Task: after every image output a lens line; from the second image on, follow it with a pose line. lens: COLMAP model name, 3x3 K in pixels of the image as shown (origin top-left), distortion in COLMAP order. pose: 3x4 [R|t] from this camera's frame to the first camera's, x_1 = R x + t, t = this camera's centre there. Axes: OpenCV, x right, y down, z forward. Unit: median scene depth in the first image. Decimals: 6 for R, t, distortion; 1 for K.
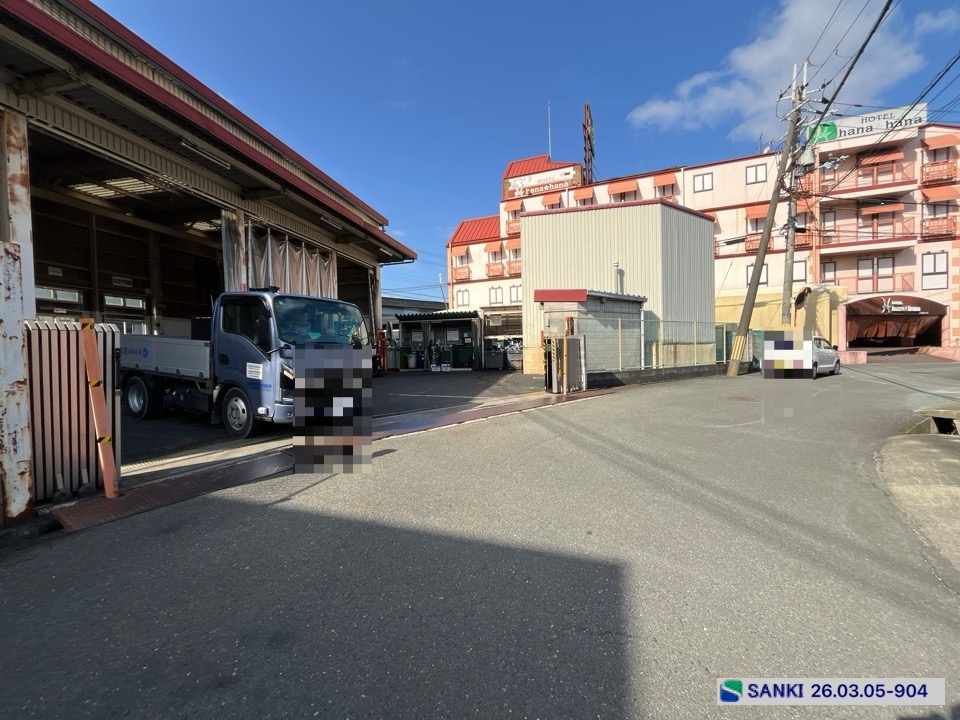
lens RADIAL K [[388.9, 0, 477.3], [0, 388.9, 360.7], [0, 0, 1]] dist [-0.001767, -0.000681]
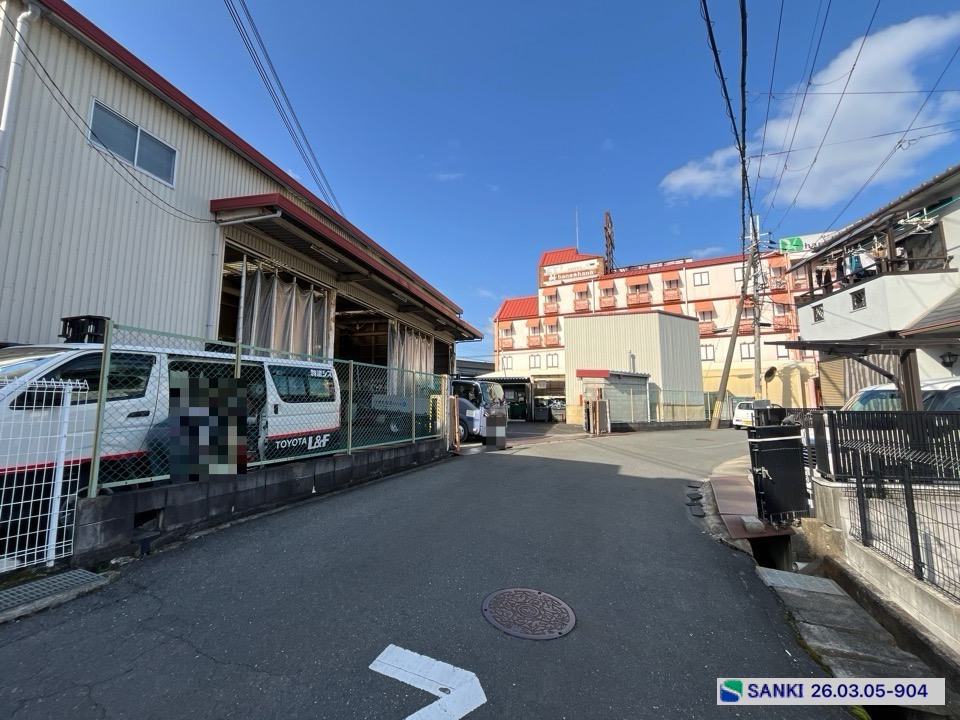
lens RADIAL K [[388.9, 0, 477.3], [0, 388.9, 360.7], [0, 0, 1]] dist [-0.001767, -0.000681]
pose [[0.998055, 0.018385, -0.059566, -0.099912], [-0.026614, 0.989729, -0.140457, 0.010315], [0.056372, 0.141769, 0.988293, -0.366982]]
